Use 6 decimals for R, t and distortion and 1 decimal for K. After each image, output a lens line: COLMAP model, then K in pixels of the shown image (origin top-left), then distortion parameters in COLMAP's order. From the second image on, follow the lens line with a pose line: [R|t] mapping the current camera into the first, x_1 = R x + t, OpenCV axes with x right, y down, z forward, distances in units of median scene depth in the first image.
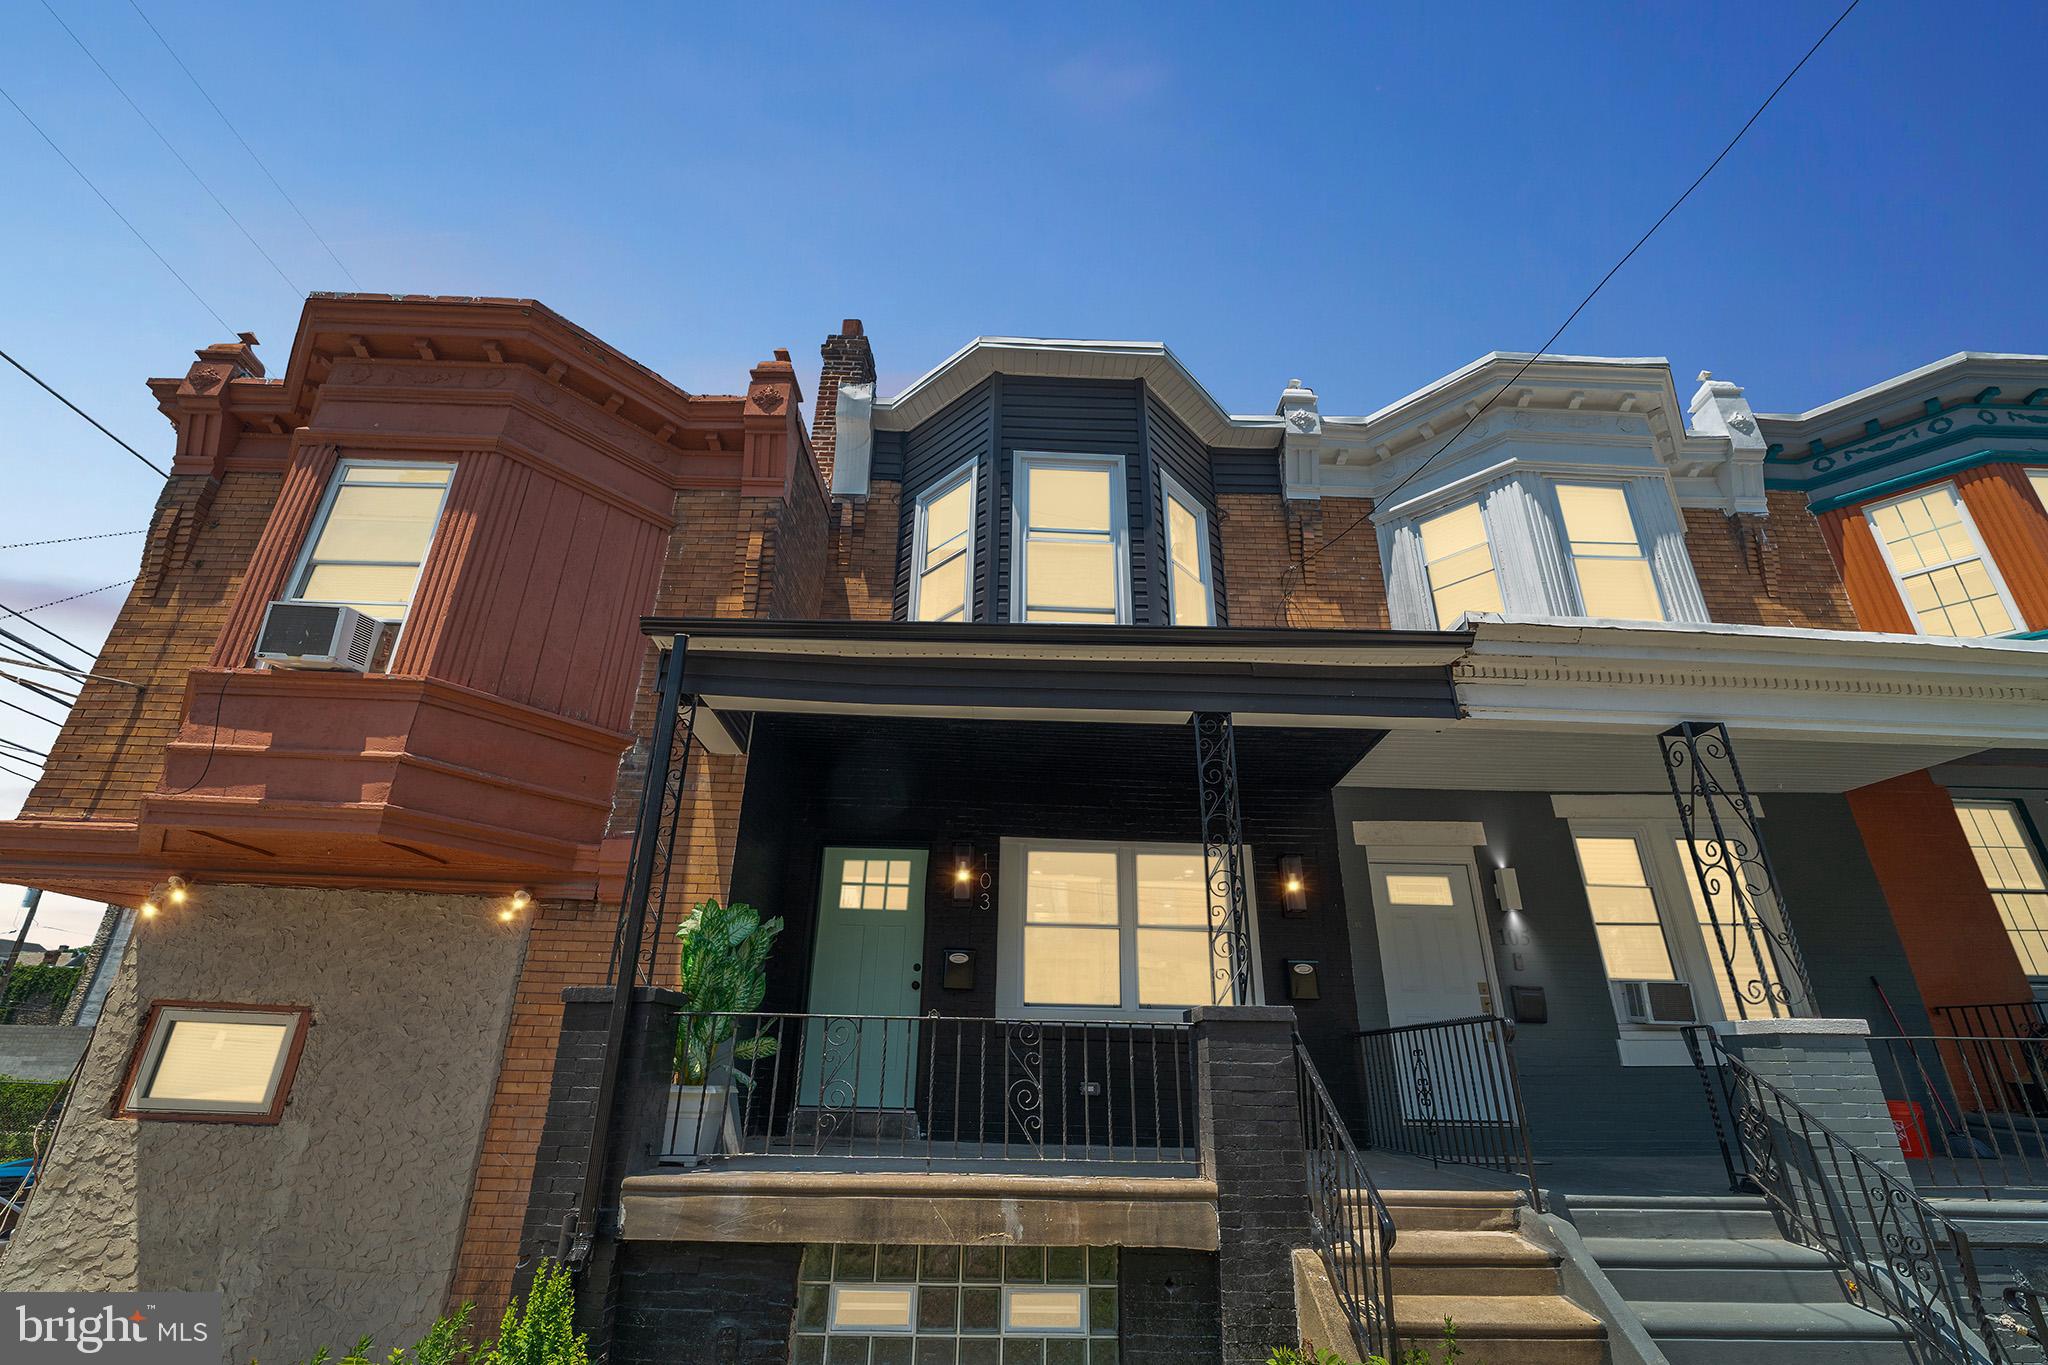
lens RADIAL K [[940.9, 0, 1013.0], [0, 940.9, 680.5], [0, 0, 1]] dist [-0.007904, 0.002867]
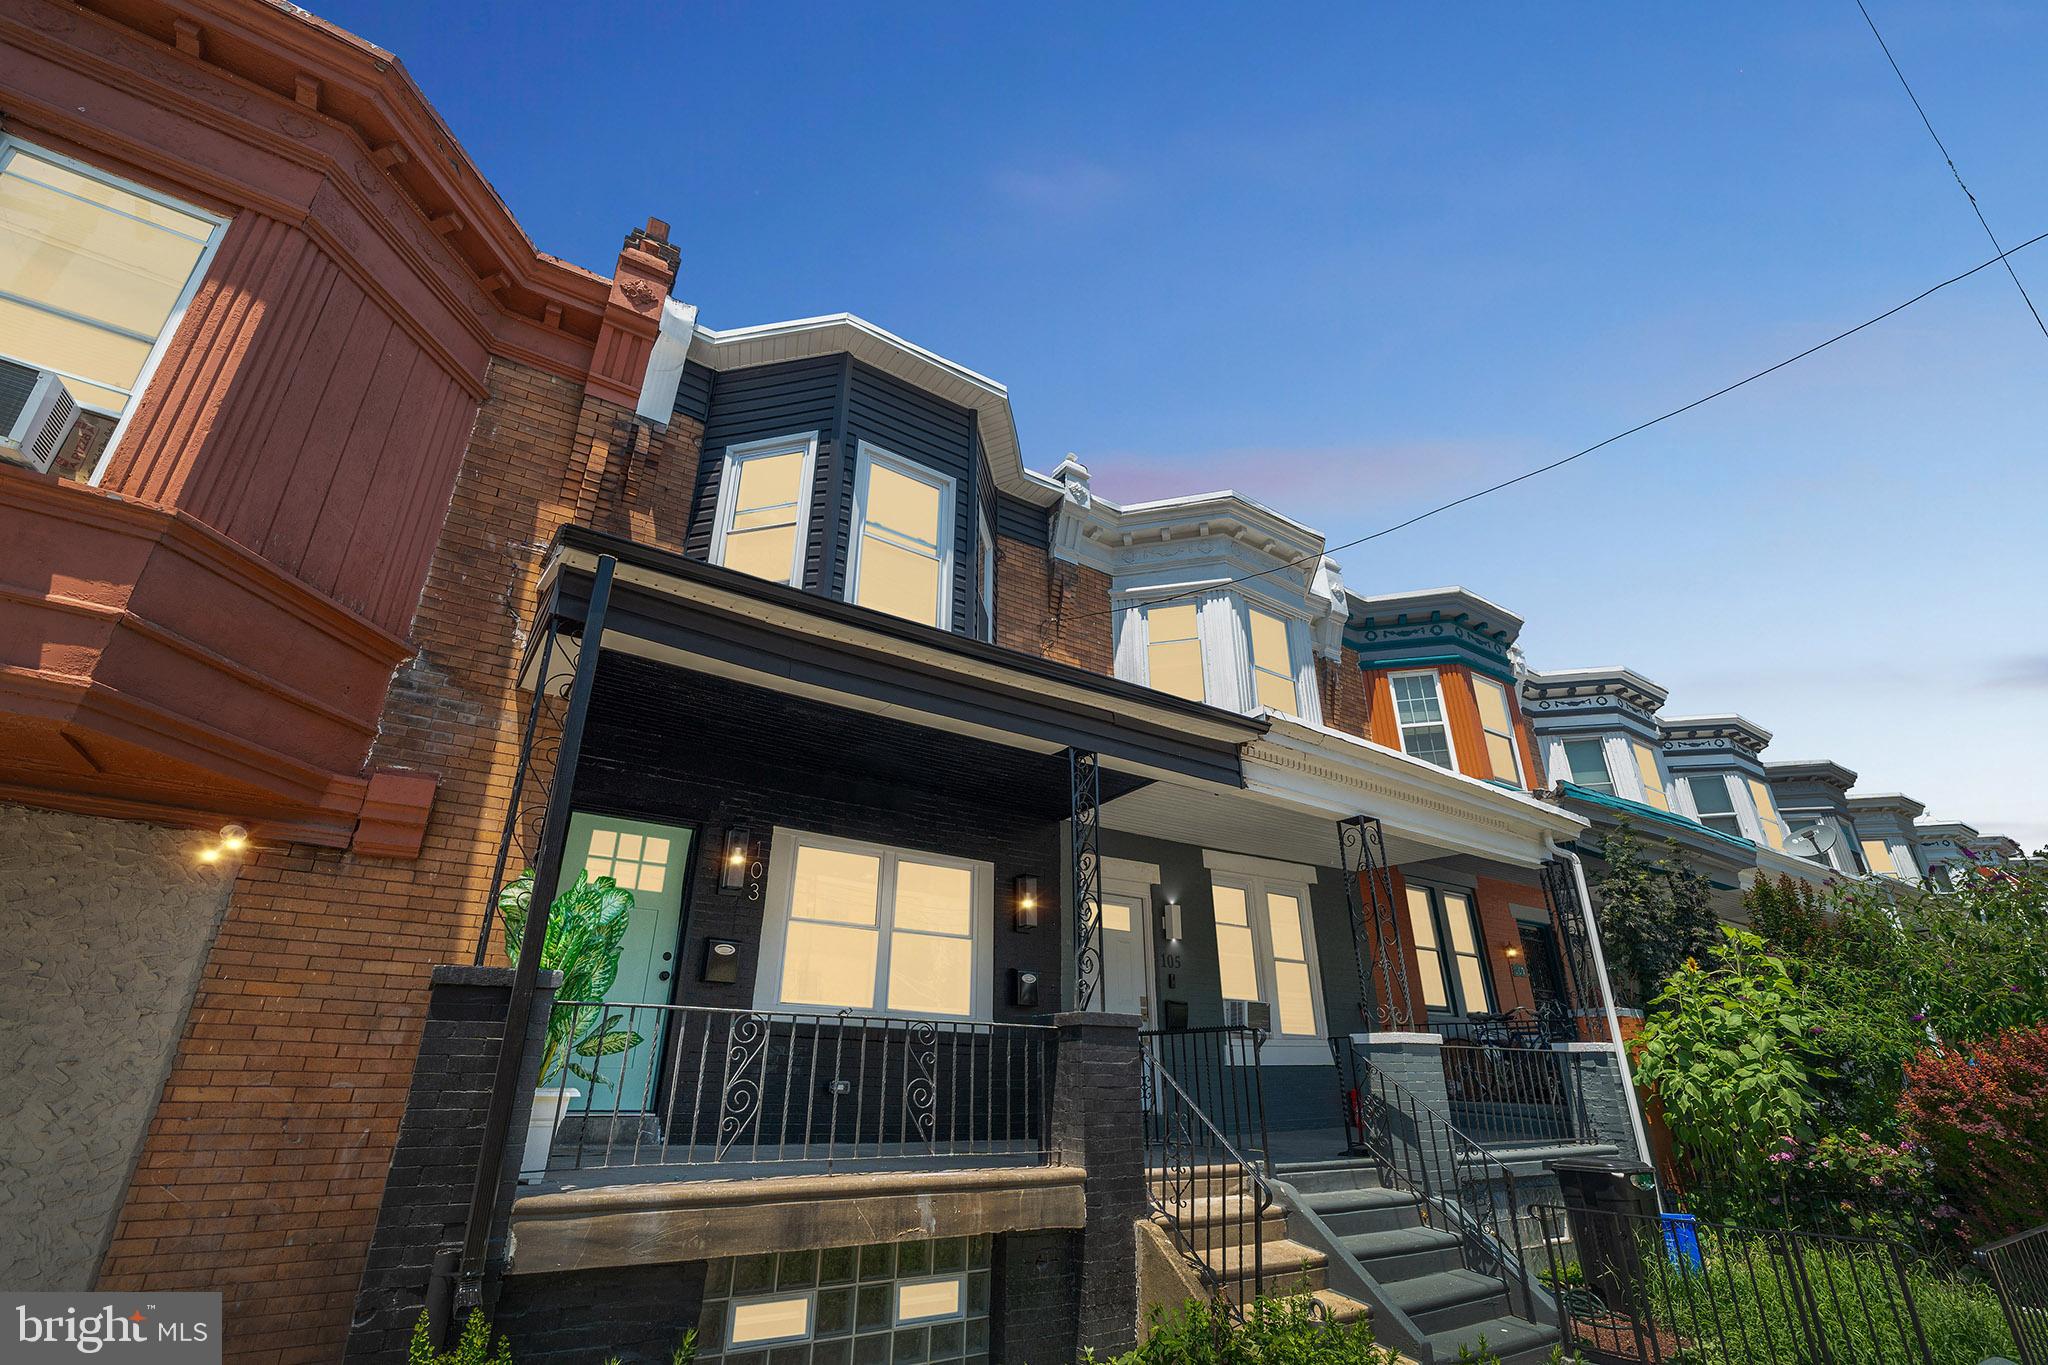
lens RADIAL K [[940.9, 0, 1025.8], [0, 940.9, 681.8], [0, 0, 1]] dist [-0.007904, 0.002867]
pose [[0.840651, 0.204808, 0.501358, -0.375594], [-0.206183, 0.977054, -0.053416, 0.025371], [-0.500794, -0.058468, 0.863589, 0.062825]]
